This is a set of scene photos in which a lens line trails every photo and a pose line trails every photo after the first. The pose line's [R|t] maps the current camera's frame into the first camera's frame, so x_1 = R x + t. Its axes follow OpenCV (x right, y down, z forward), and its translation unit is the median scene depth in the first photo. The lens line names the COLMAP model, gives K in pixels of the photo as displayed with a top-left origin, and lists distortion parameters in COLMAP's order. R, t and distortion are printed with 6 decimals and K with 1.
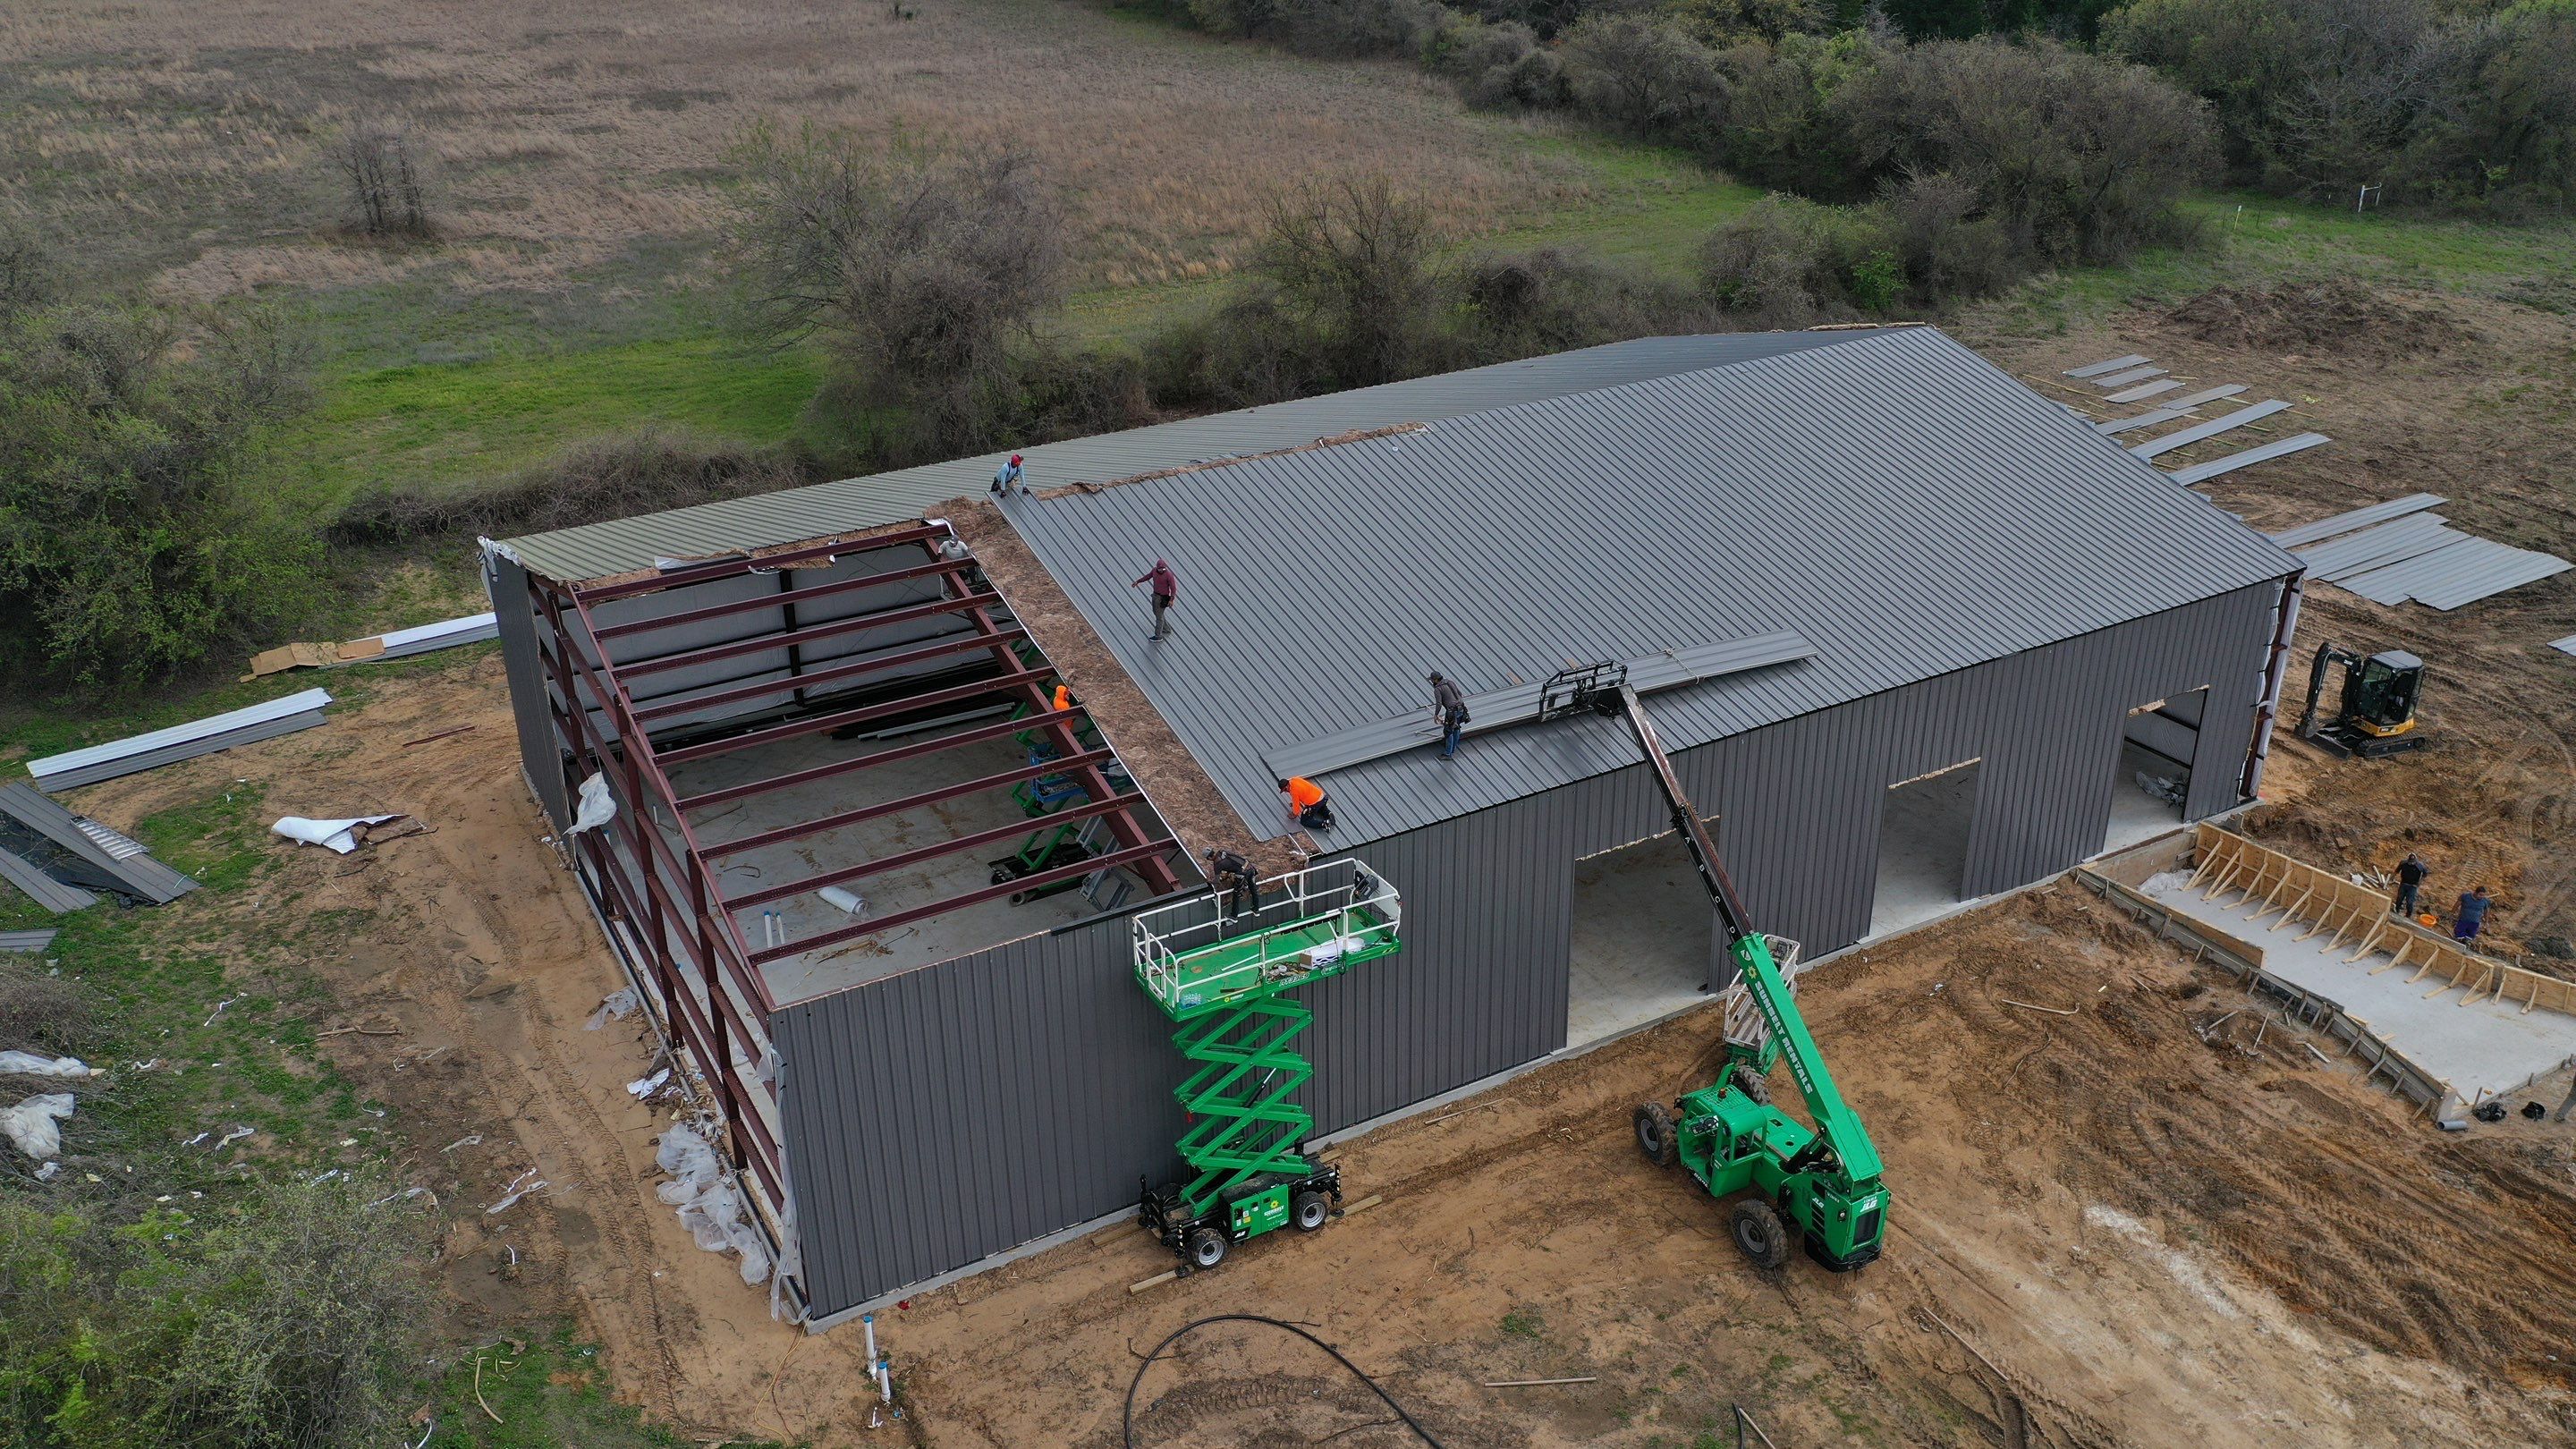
lens RADIAL K [[2050.0, 0, 1282.3], [0, 2050.0, 723.1], [0, 0, 1]] dist [0.015301, 0.006172]
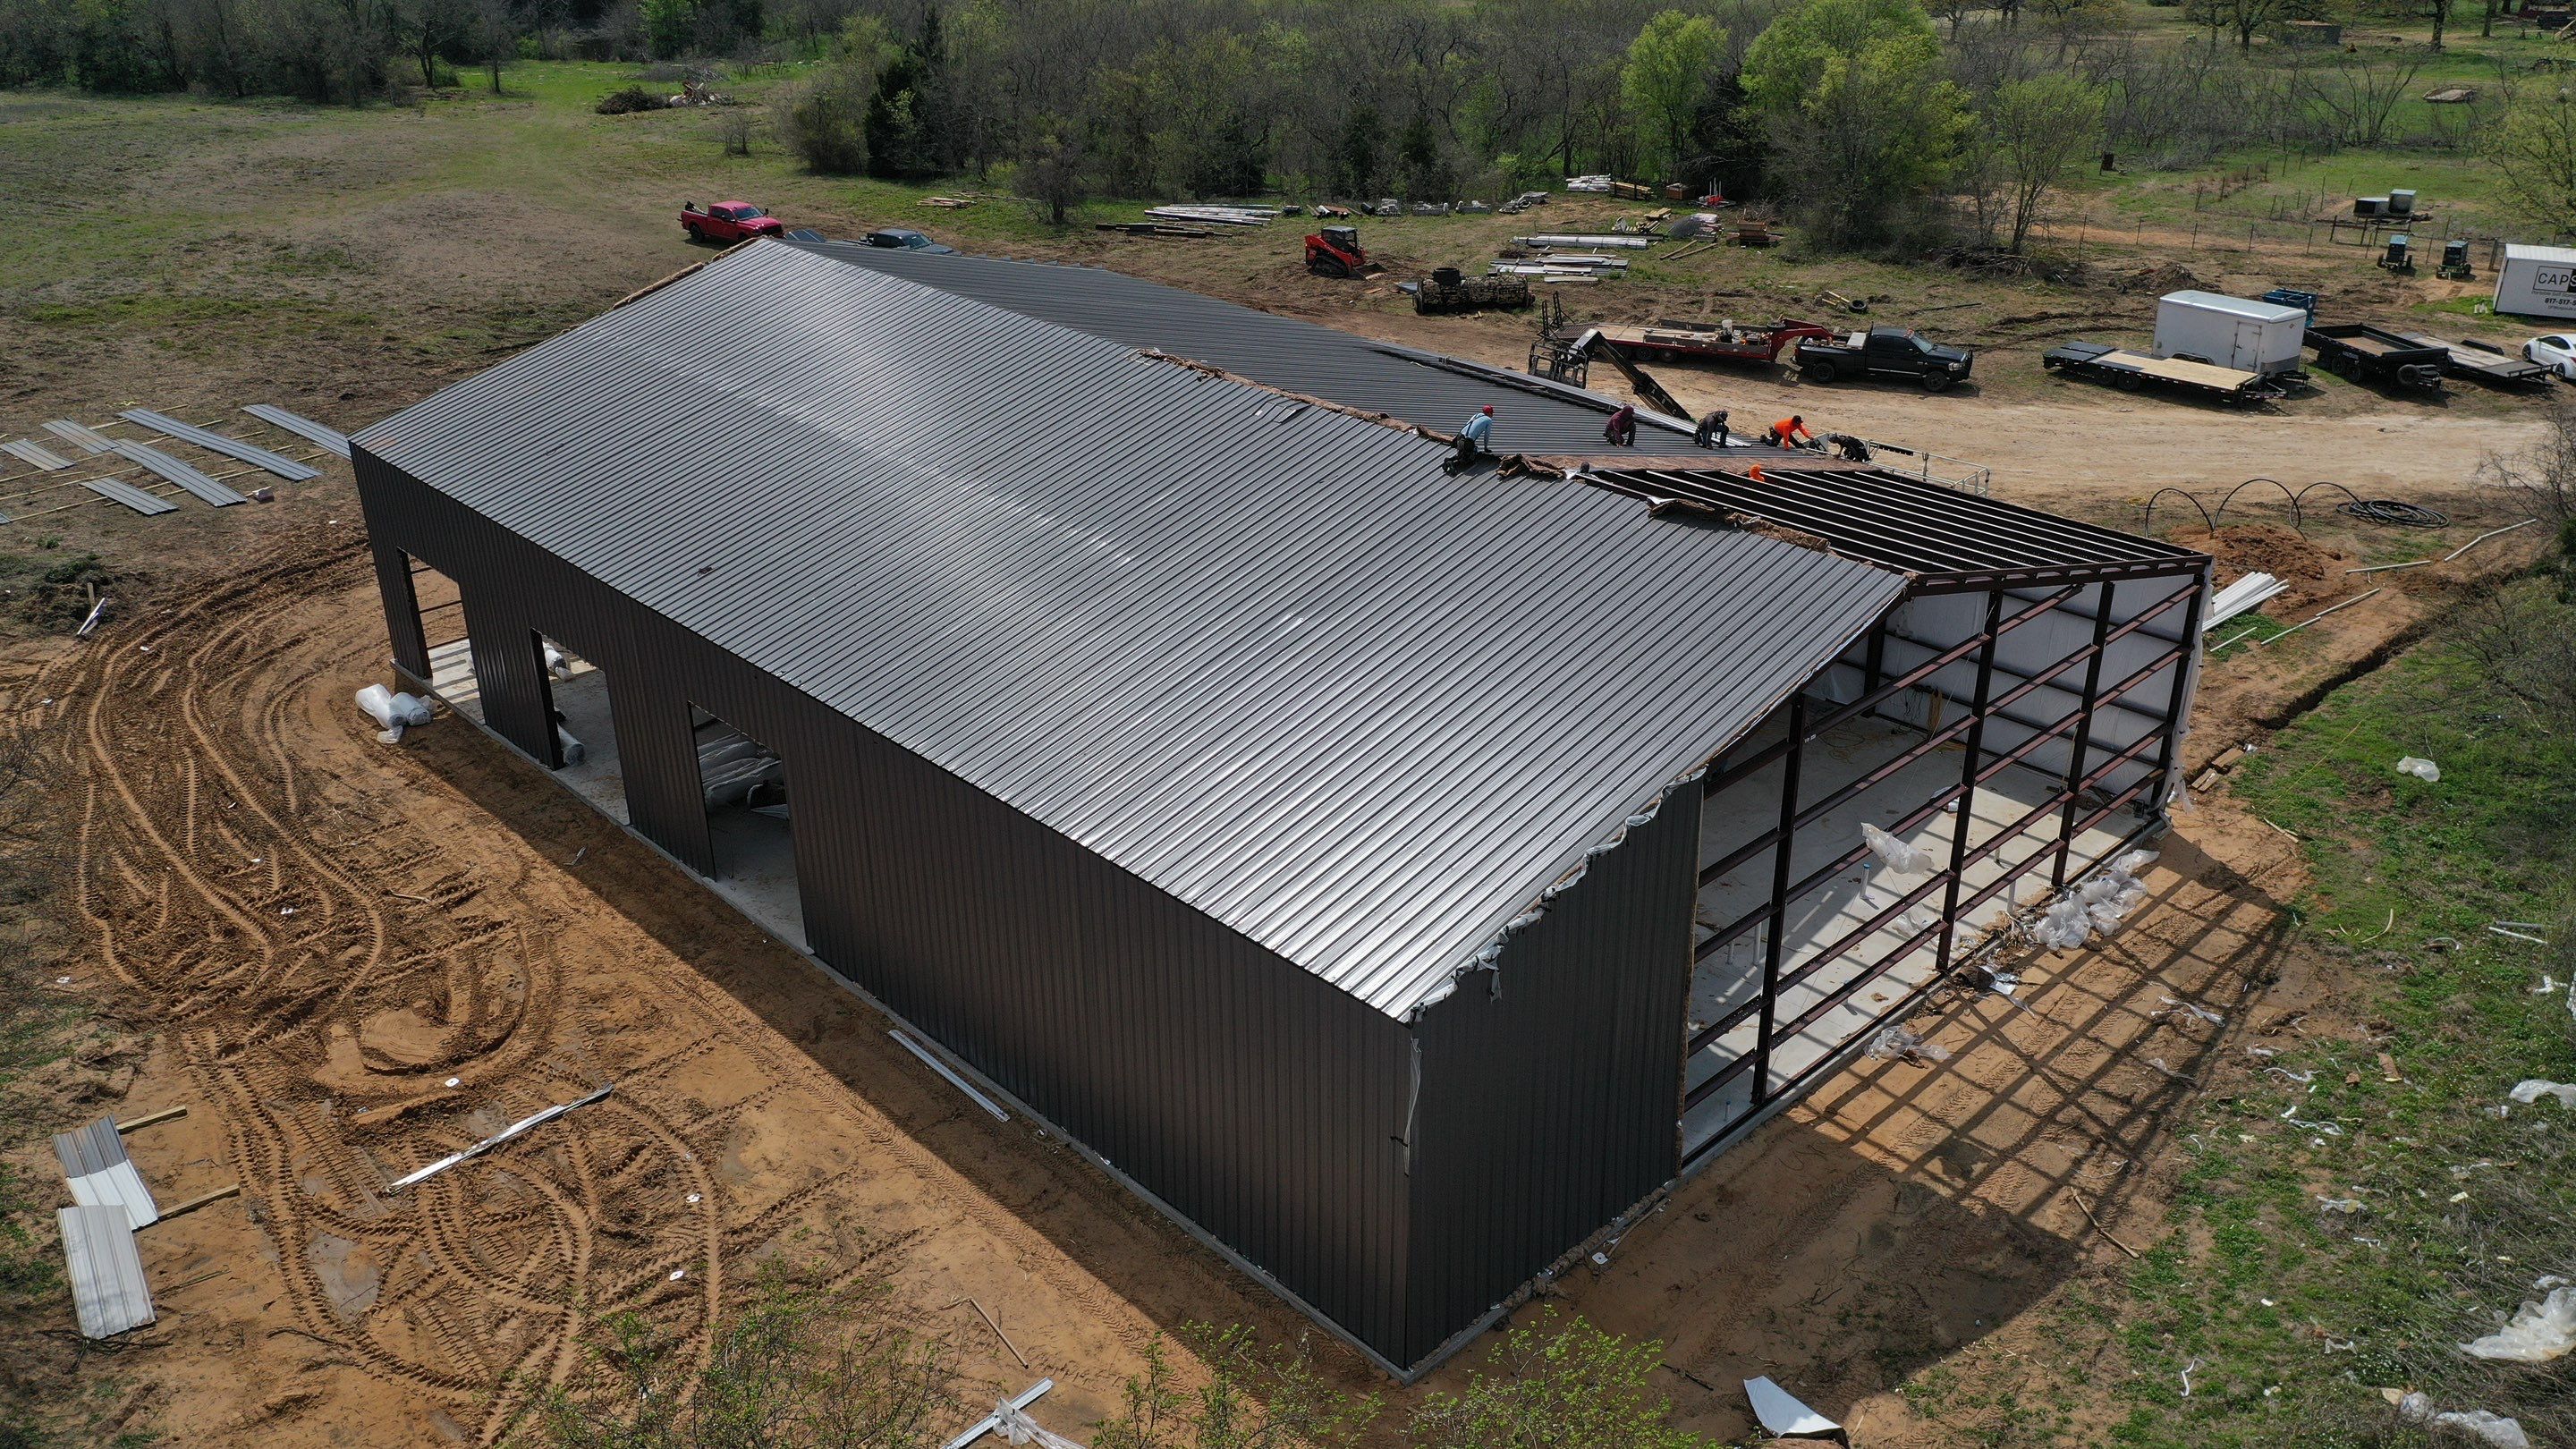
lens RADIAL K [[2050.0, 0, 1282.3], [0, 2050.0, 723.1], [0, 0, 1]] dist [0.015301, 0.006172]
pose [[-0.247702, -0.404528, 0.880341, -0.886274], [0.427511, 0.769773, 0.474009, -0.451534], [-0.869413, 0.493769, -0.017734, 1.073257]]
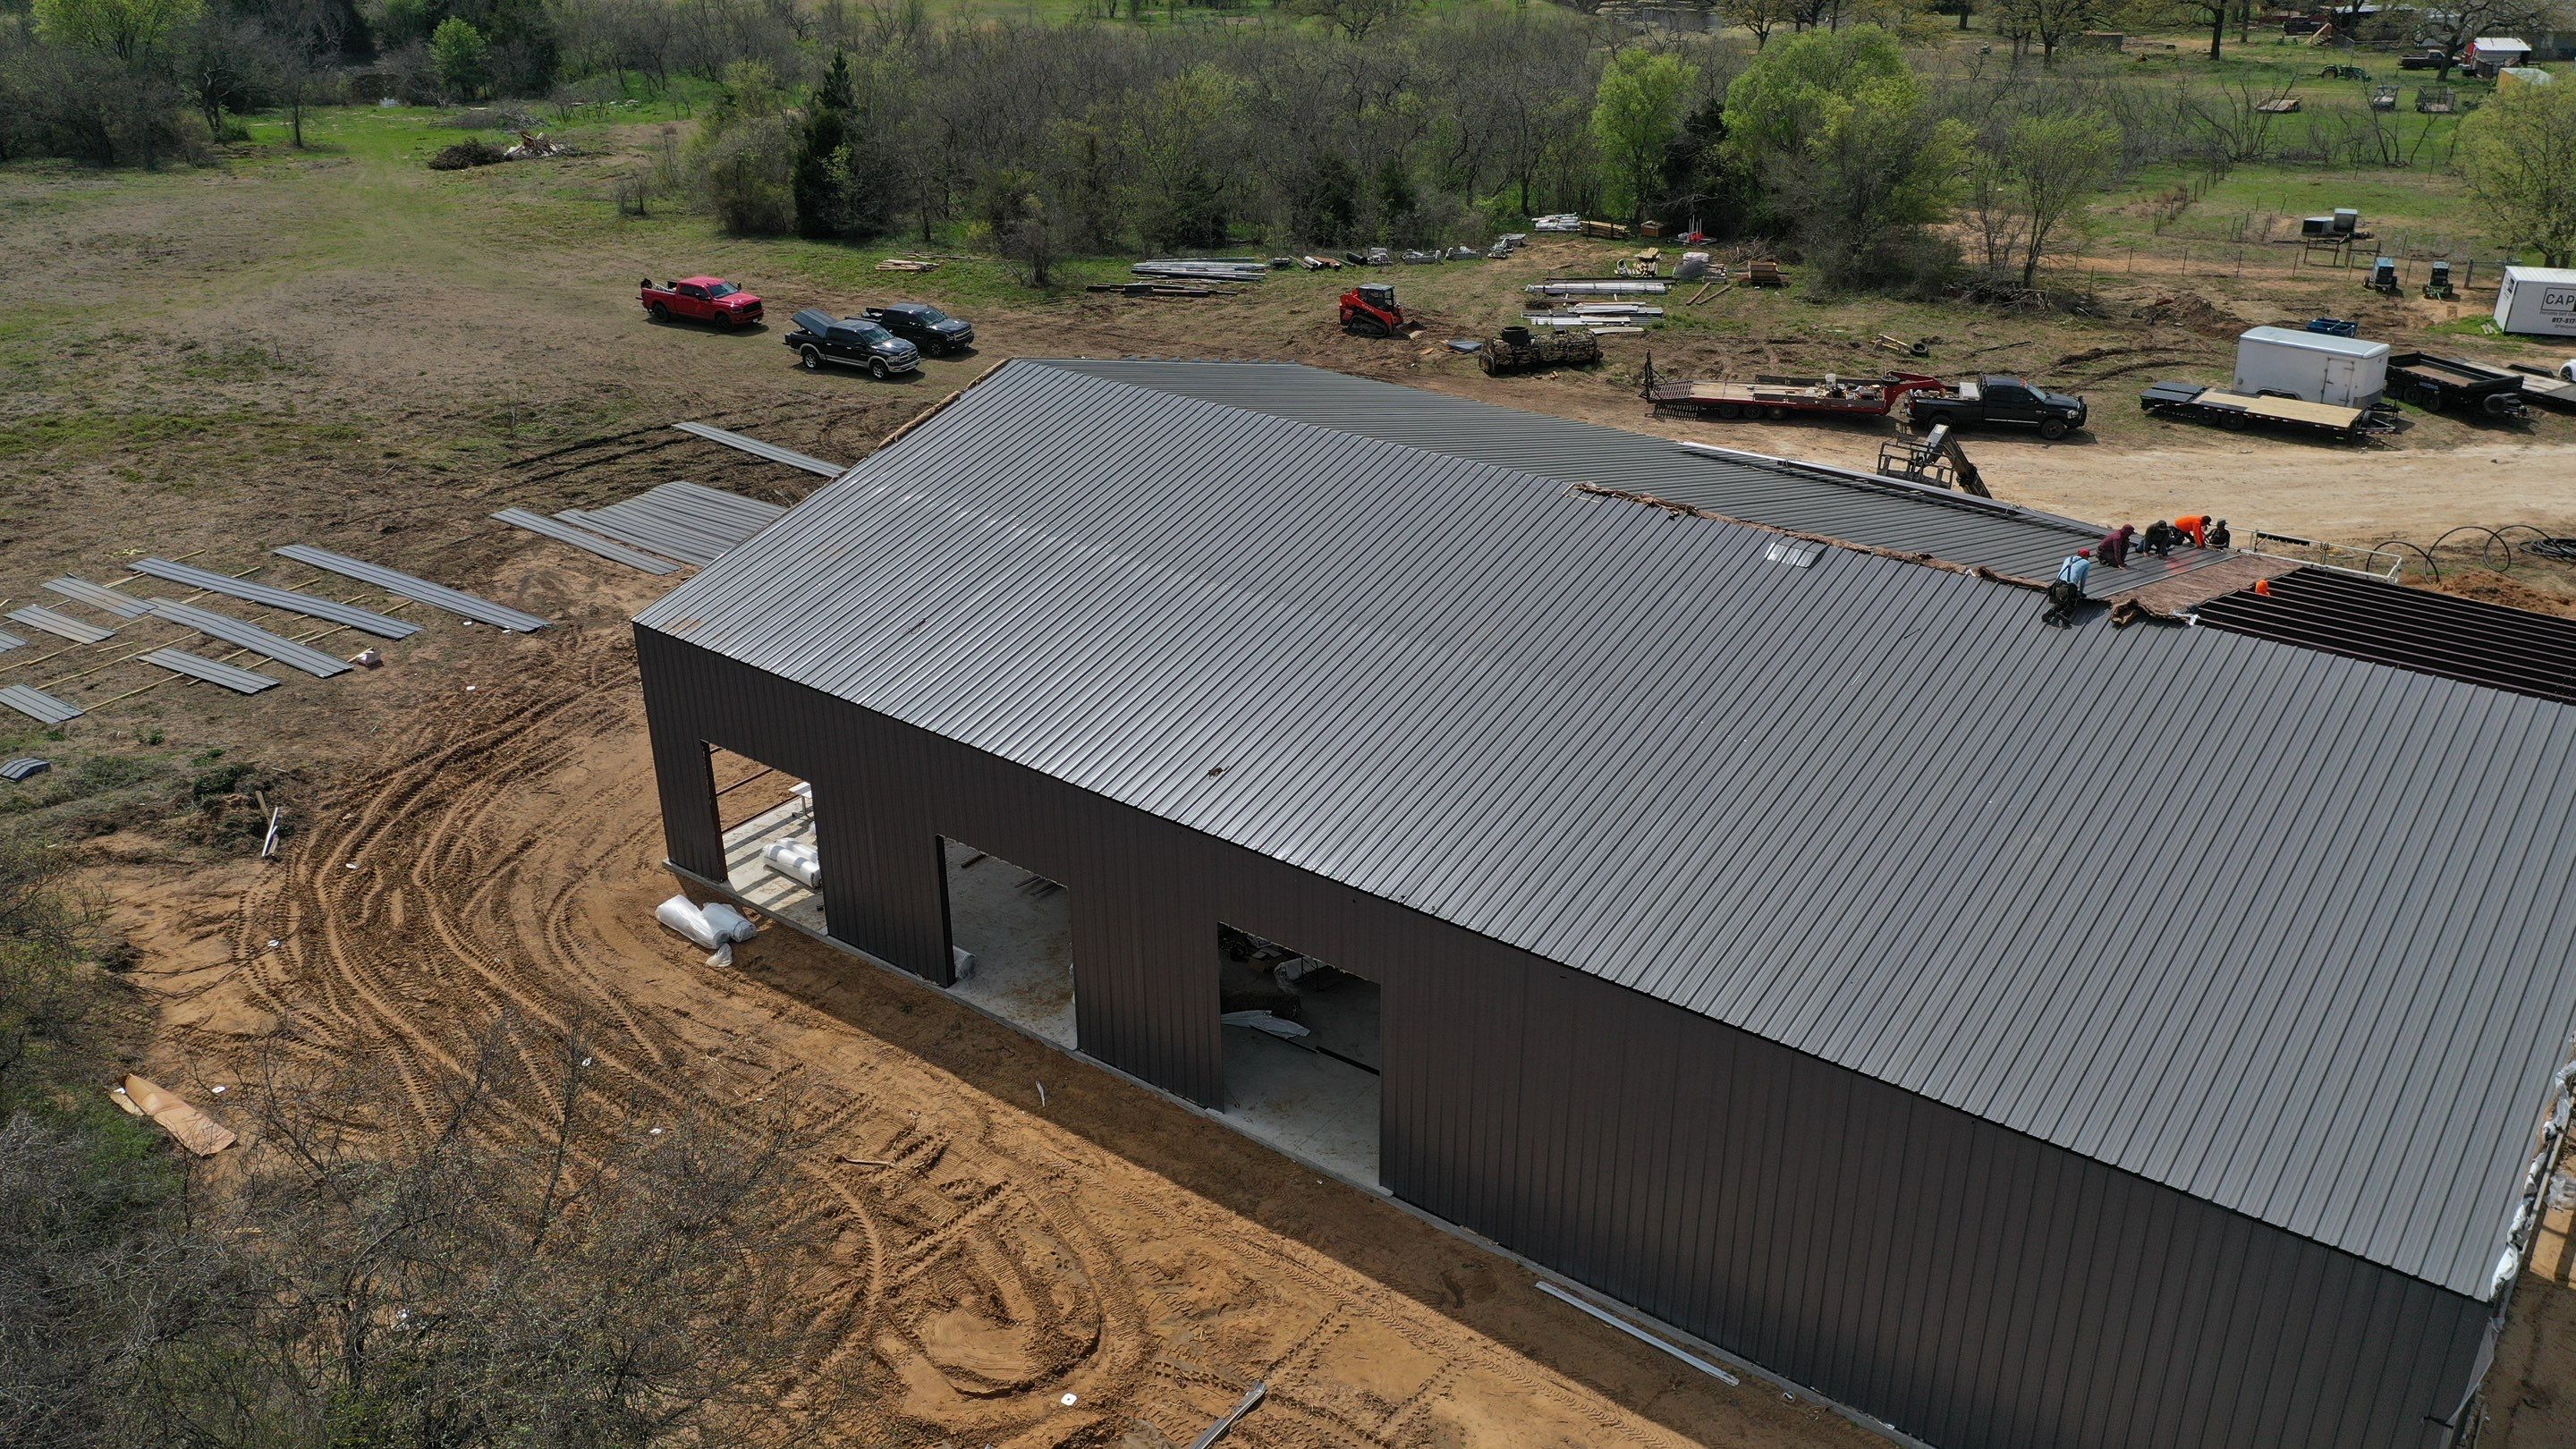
lens RADIAL K [[2050.0, 0, 1282.3], [0, 2050.0, 723.1], [0, 0, 1]] dist [0.015301, 0.006172]
pose [[-0.400858, -0.382811, 0.832327, -0.676964], [0.404295, 0.741346, 0.535679, -0.614772], [-0.822106, 0.551237, -0.142406, 1.322672]]
